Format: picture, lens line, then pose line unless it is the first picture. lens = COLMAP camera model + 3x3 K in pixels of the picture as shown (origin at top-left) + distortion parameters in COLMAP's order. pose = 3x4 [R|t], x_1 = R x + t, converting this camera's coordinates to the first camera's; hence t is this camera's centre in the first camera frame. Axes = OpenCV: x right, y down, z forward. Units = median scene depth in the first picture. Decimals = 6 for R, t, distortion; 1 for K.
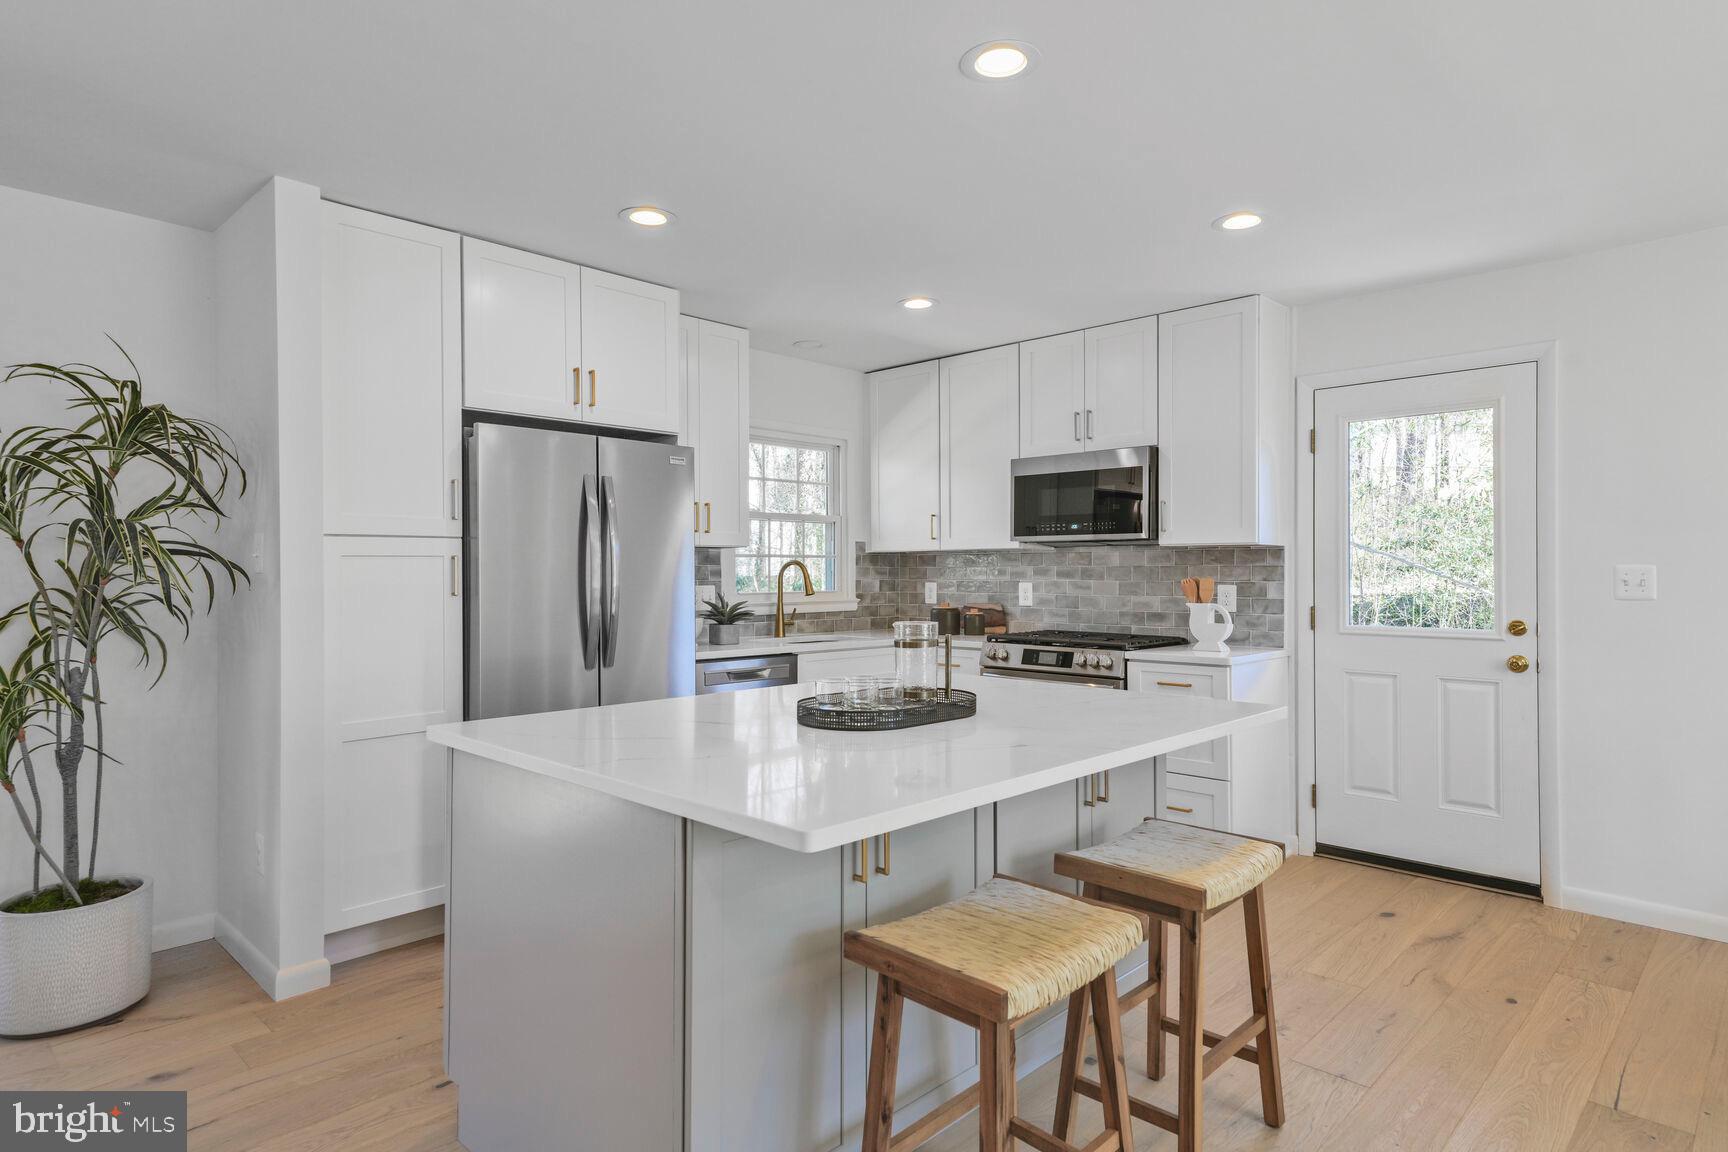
lens RADIAL K [[972.0, 0, 863.1], [0, 972.0, 567.0], [0, 0, 1]] dist [0.036736, 0.003800]
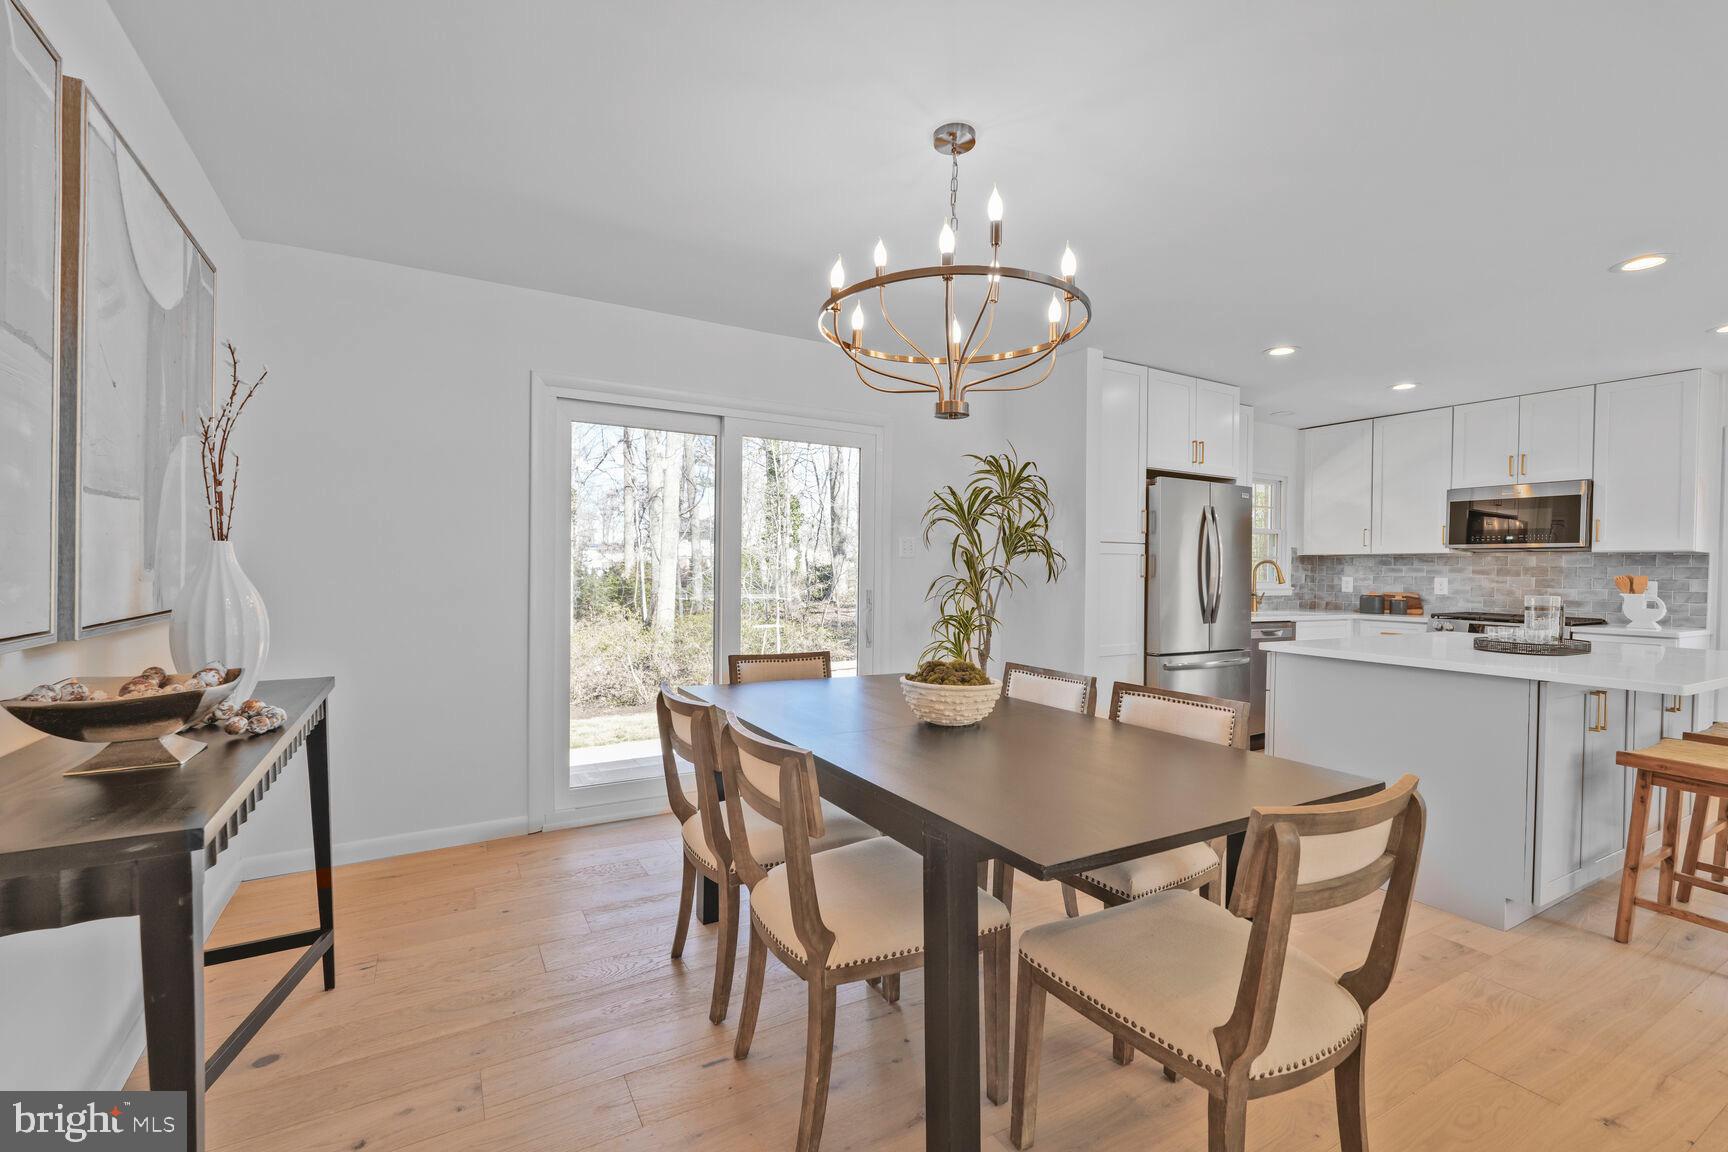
lens RADIAL K [[770.7, 0, 865.5], [0, 770.7, 576.2], [0, 0, 1]] dist [0.010875, 0.001768]
pose [[0.965901, 0.016753, -0.258370, -0.429845], [-0.013785, 0.999817, 0.013297, 0.013059], [0.258545, -0.009282, 0.965955, -0.354355]]
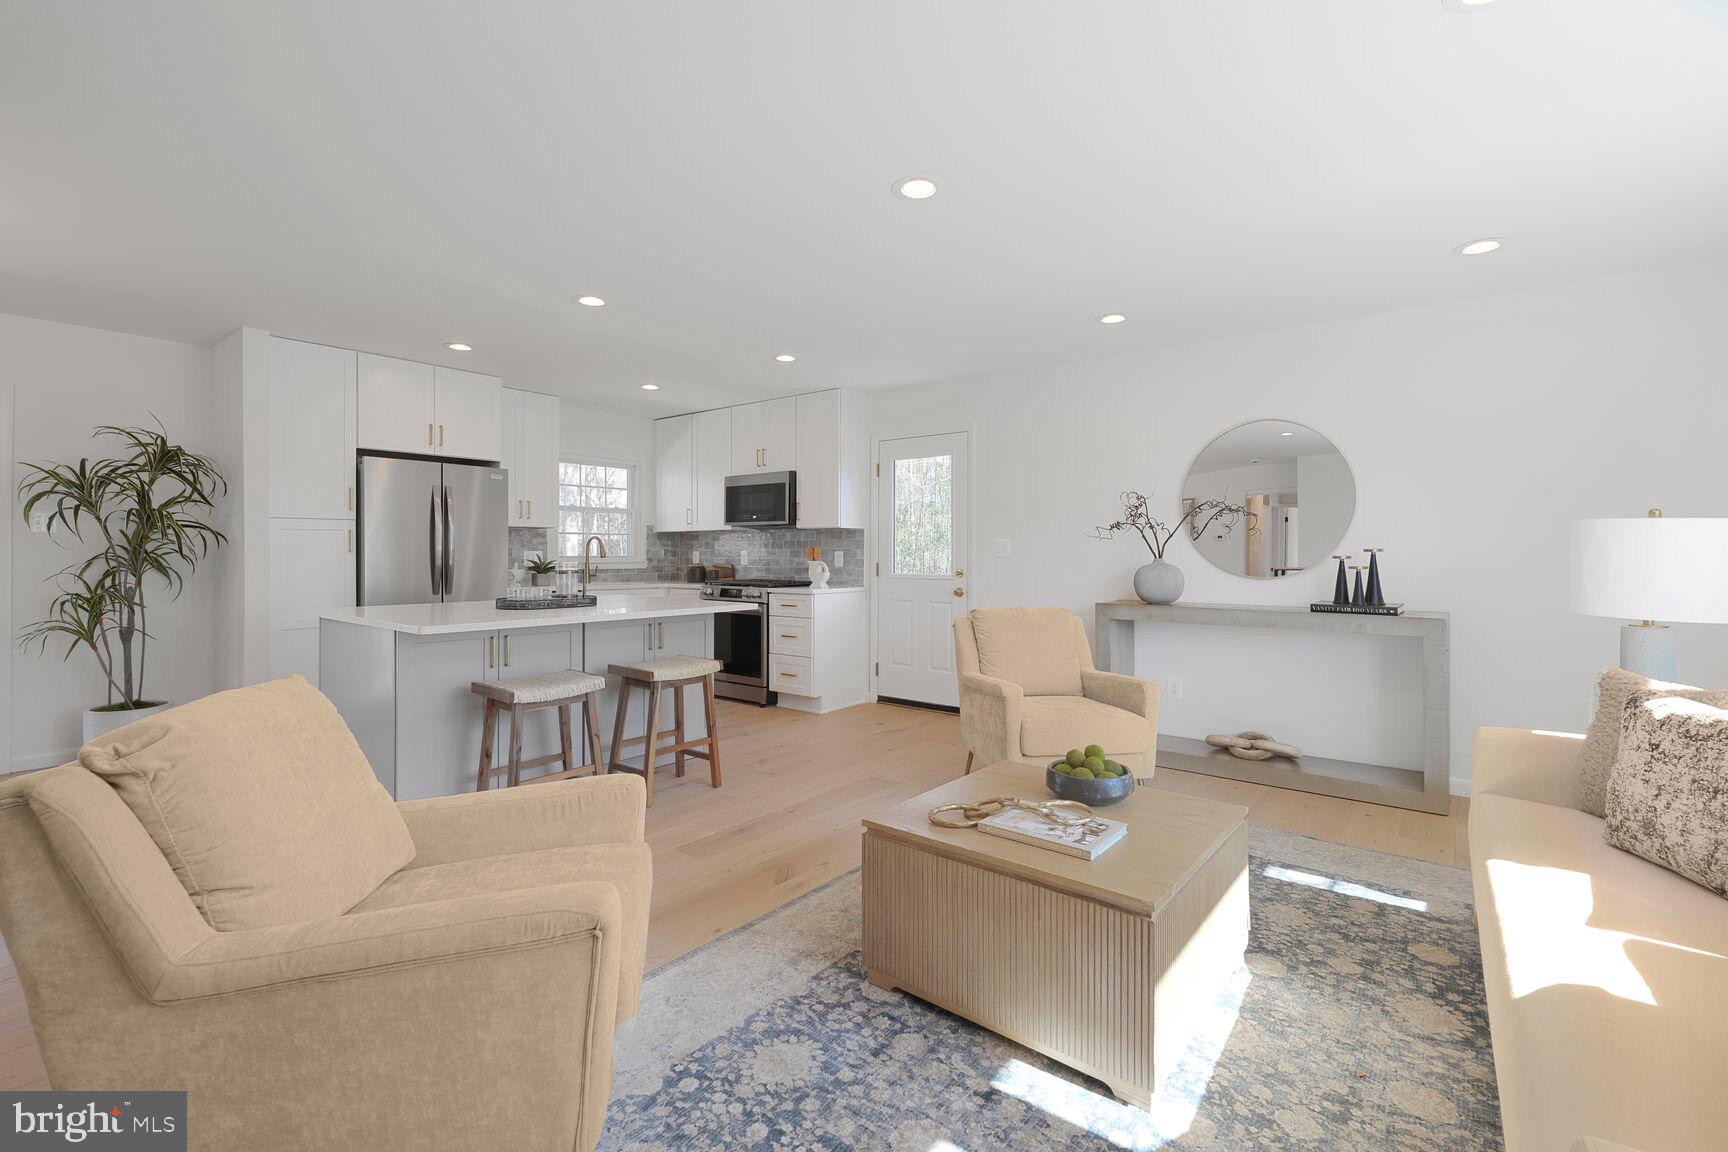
lens RADIAL K [[770.7, 0, 856.7], [0, 770.7, 554.5], [0, 0, 1]] dist [0.010875, 0.001768]
pose [[0.996354, 0.003411, 0.085252, 0.309696], [-0.003952, 0.999973, 0.006173, 0.016869], [-0.085229, -0.006488, 0.996340, -0.399574]]
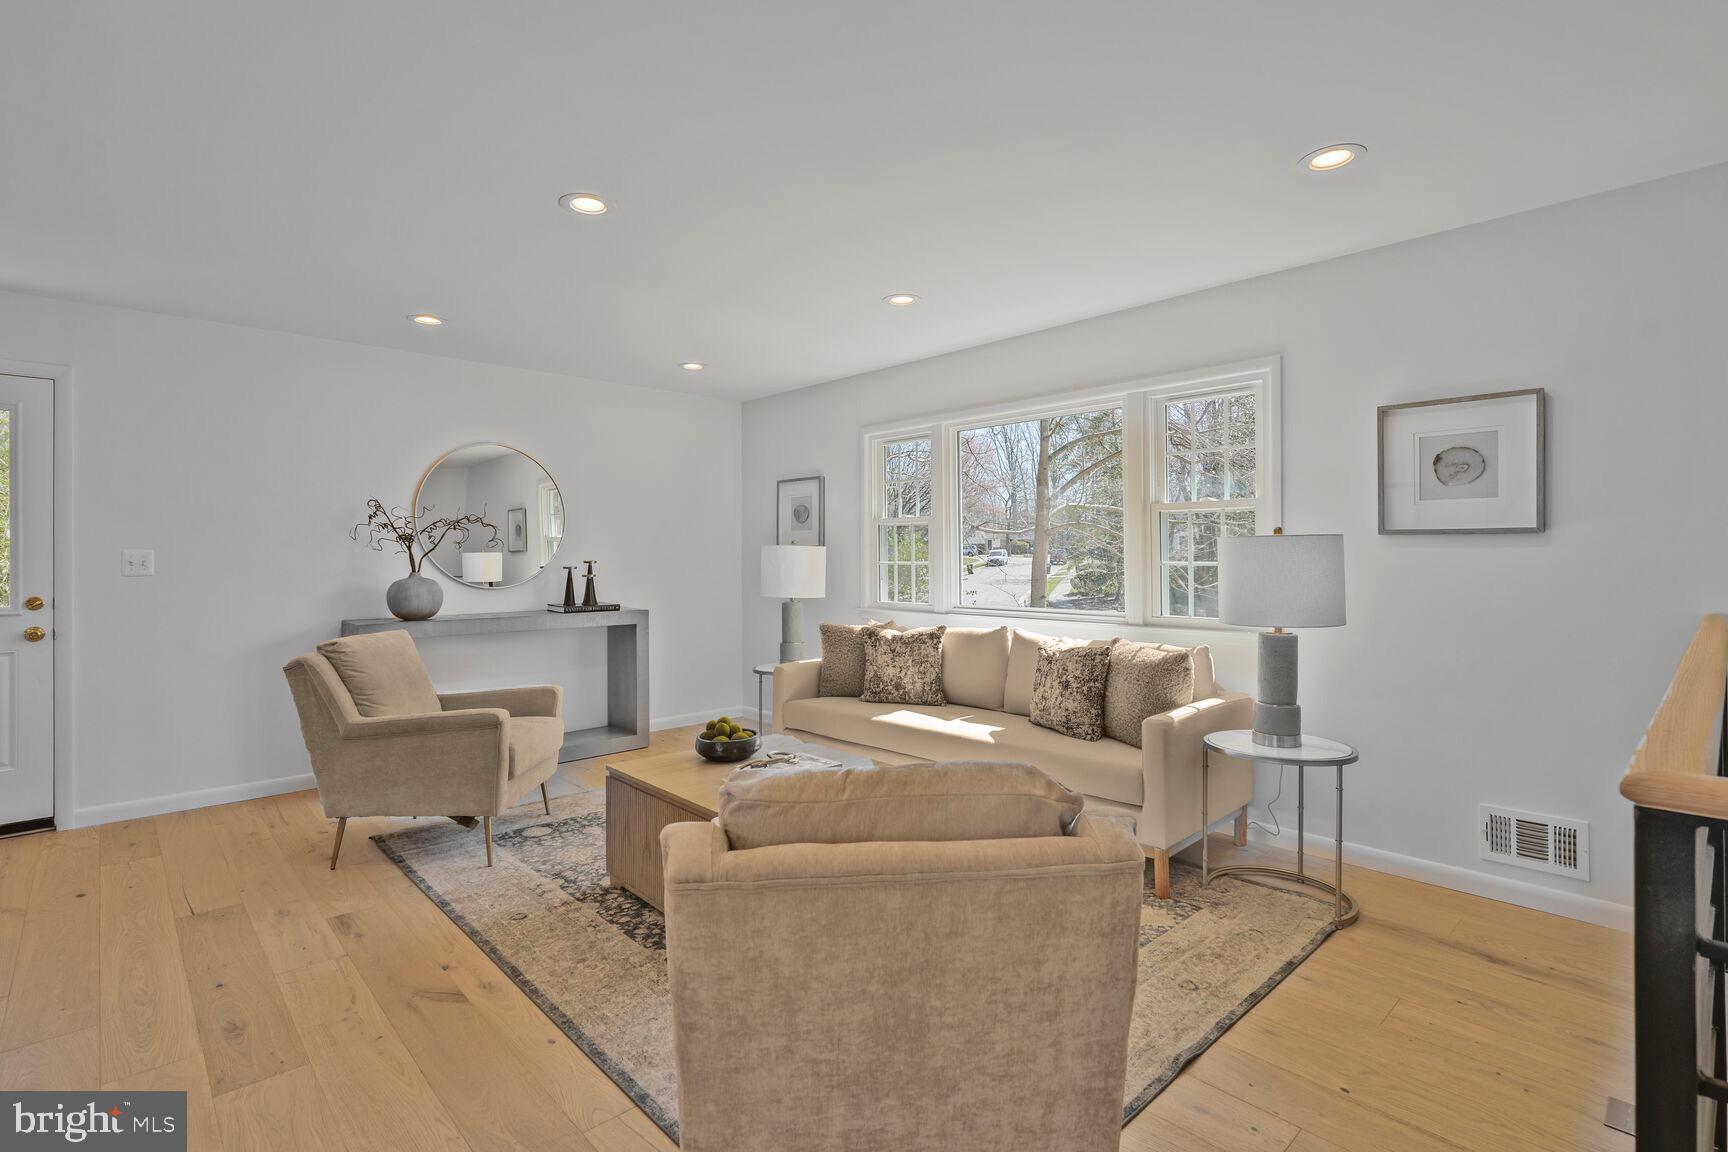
lens RADIAL K [[821.5, 0, 860.9], [0, 821.5, 565.8], [0, 0, 1]] dist [0.018337, -0.000300]
pose [[0.066836, -0.010173, 0.997712, -0.232515], [0.001631, 0.999948, 0.010086, 0.007908], [-0.997763, 0.000953, 0.066849, -0.036937]]
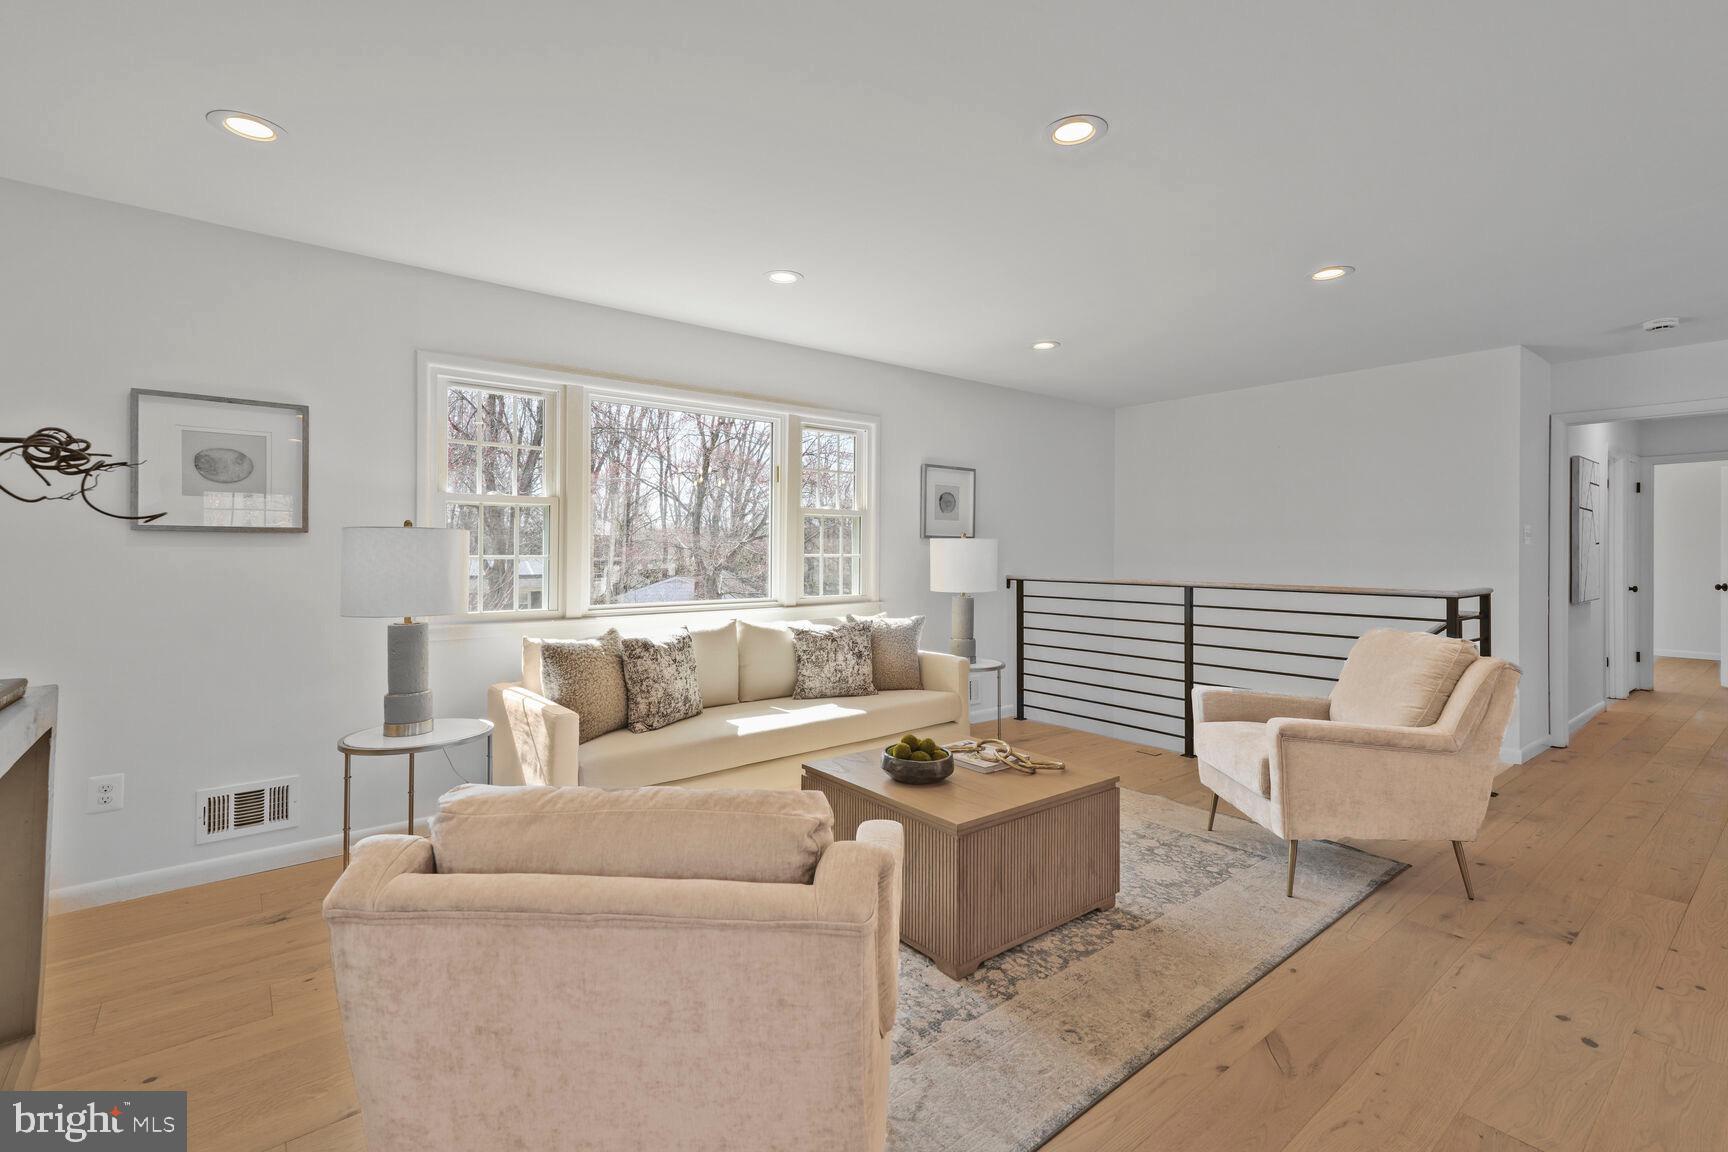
lens RADIAL K [[770.7, 0, 840.7], [0, 770.7, 589.8], [0, 0, 1]] dist [0.010875, 0.001768]
pose [[-0.989218, -0.009920, 0.146116, 0.495189], [-0.002479, 0.998694, 0.051023, 0.007468], [-0.146431, 0.050111, -0.987951, 0.759475]]
